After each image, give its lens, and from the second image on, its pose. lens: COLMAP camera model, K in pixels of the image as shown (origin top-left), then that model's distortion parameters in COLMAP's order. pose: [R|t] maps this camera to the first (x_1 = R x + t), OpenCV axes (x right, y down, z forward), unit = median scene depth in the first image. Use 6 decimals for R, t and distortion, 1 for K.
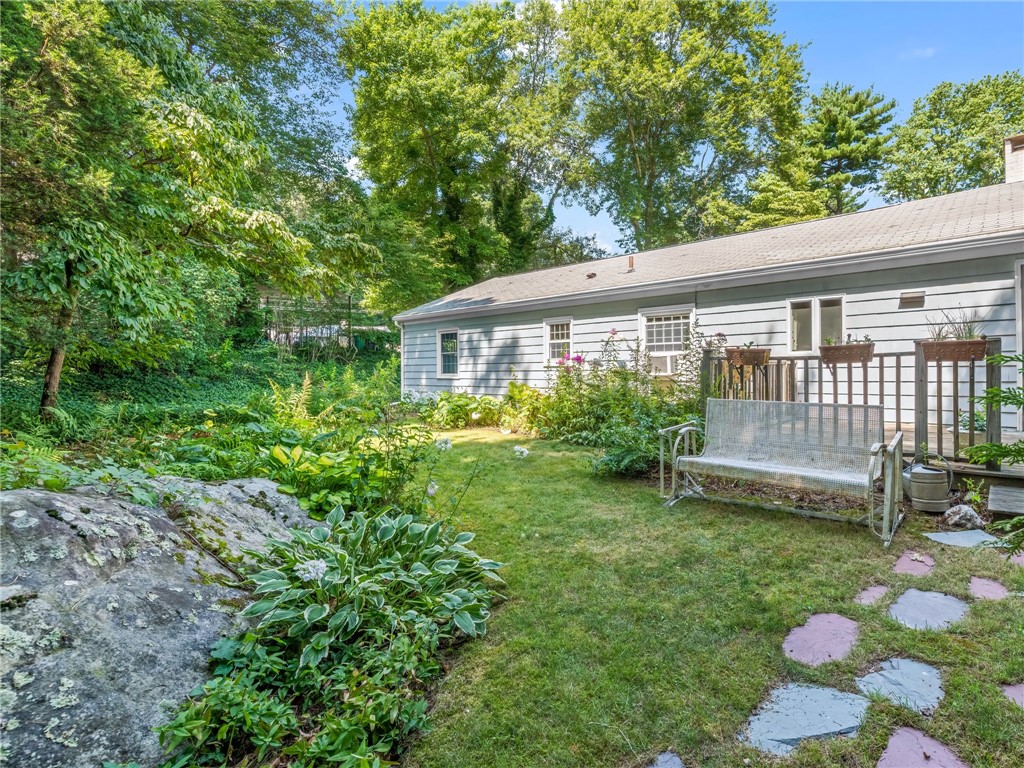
lens RADIAL K [[523.5, 0, 542.4], [0, 523.5, 374.7], [0, 0, 1]] dist [0.001799, -0.000284]
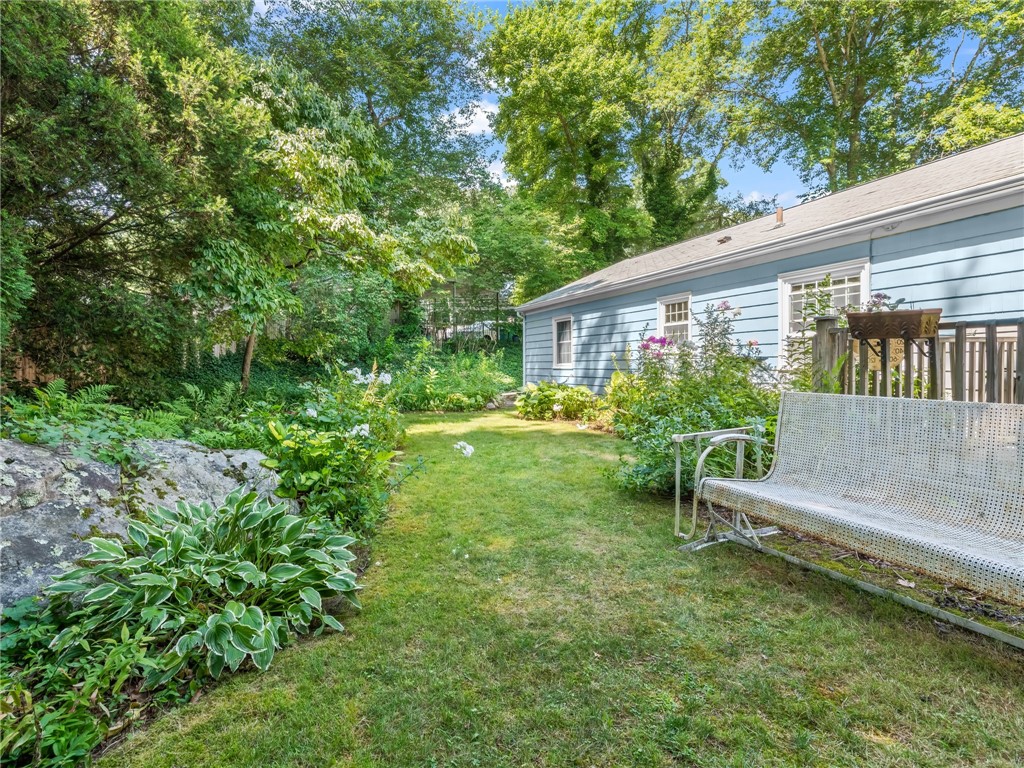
lens RADIAL K [[483.2, 0, 512.2], [0, 483.2, 375.7], [0, 0, 1]] dist [0.001293, 0.000843]
pose [[0.852110, 0.009617, -0.523274, 0.192020], [-0.007227, 0.999952, 0.006609, 0.014385], [0.523312, -0.001850, 0.852139, 0.188438]]
